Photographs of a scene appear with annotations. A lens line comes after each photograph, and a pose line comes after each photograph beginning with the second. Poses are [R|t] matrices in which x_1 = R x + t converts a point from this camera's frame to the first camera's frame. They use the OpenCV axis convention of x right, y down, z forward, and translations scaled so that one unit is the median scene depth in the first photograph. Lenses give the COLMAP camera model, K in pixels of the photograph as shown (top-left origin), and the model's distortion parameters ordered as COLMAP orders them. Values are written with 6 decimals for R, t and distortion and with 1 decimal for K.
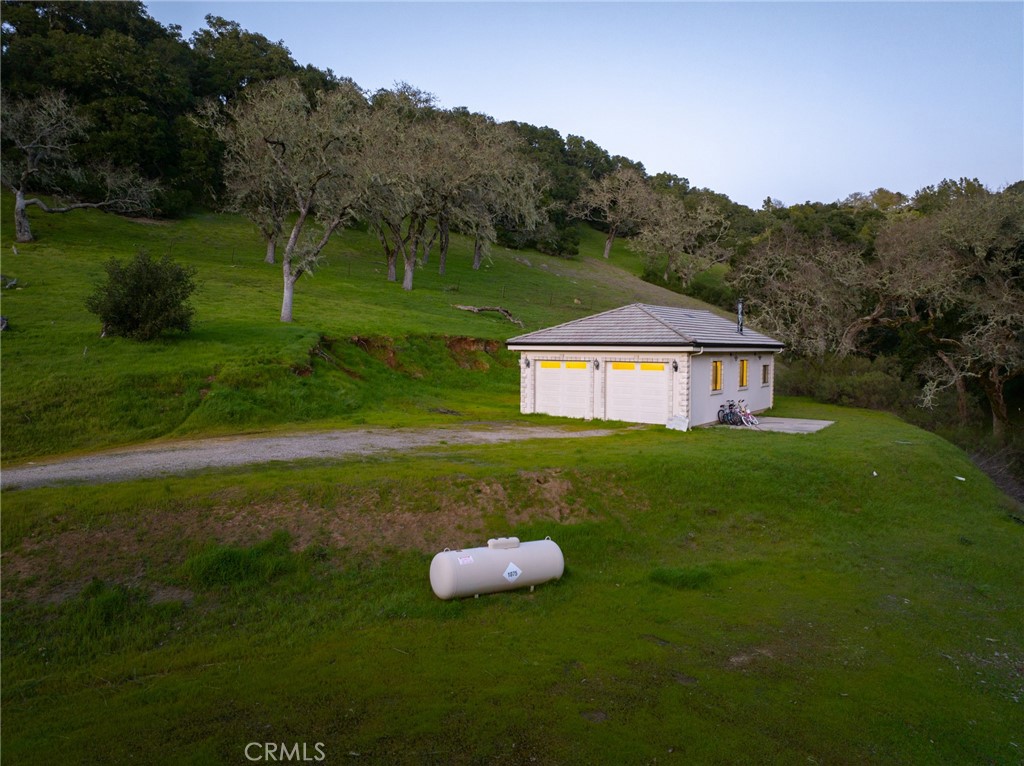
lens RADIAL K [[720.2, 0, 514.8], [0, 720.2, 380.6], [0, 0, 1]] dist [-0.039986, 0.006605]
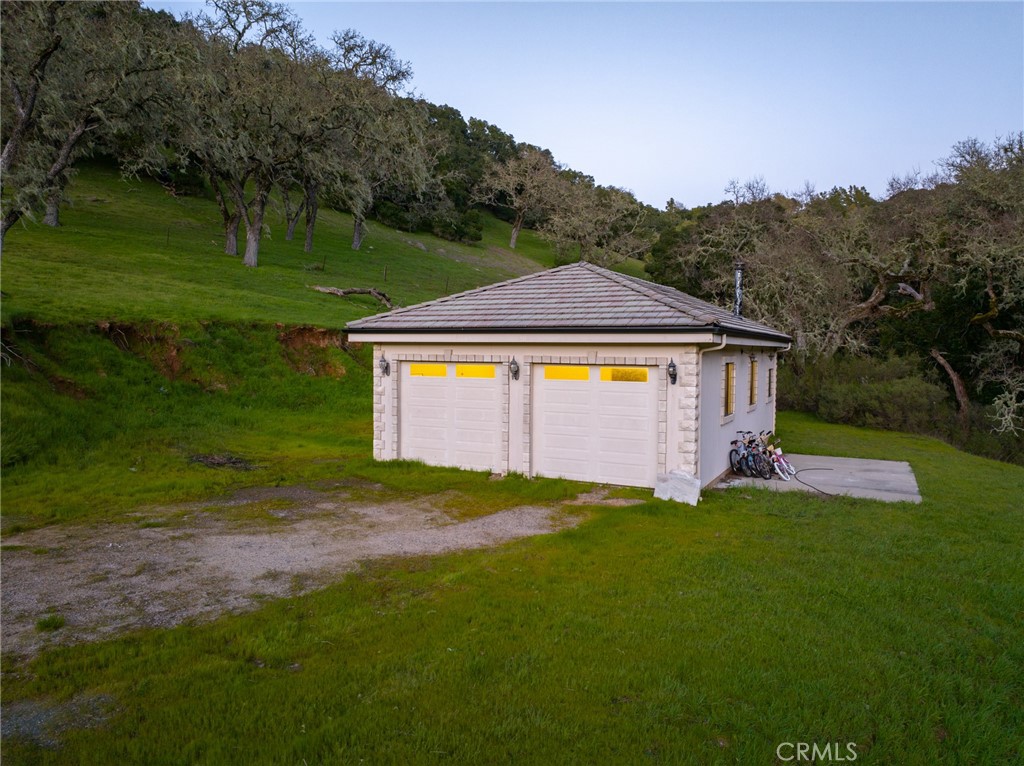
lens RADIAL K [[720.2, 0, 512.0], [0, 720.2, 385.7], [0, 0, 1]] dist [-0.039986, 0.006605]
pose [[0.991676, -0.004939, 0.128667, 0.033234], [0.004273, 0.999976, 0.005454, -0.010036], [-0.128691, -0.004859, 0.991673, 0.357868]]
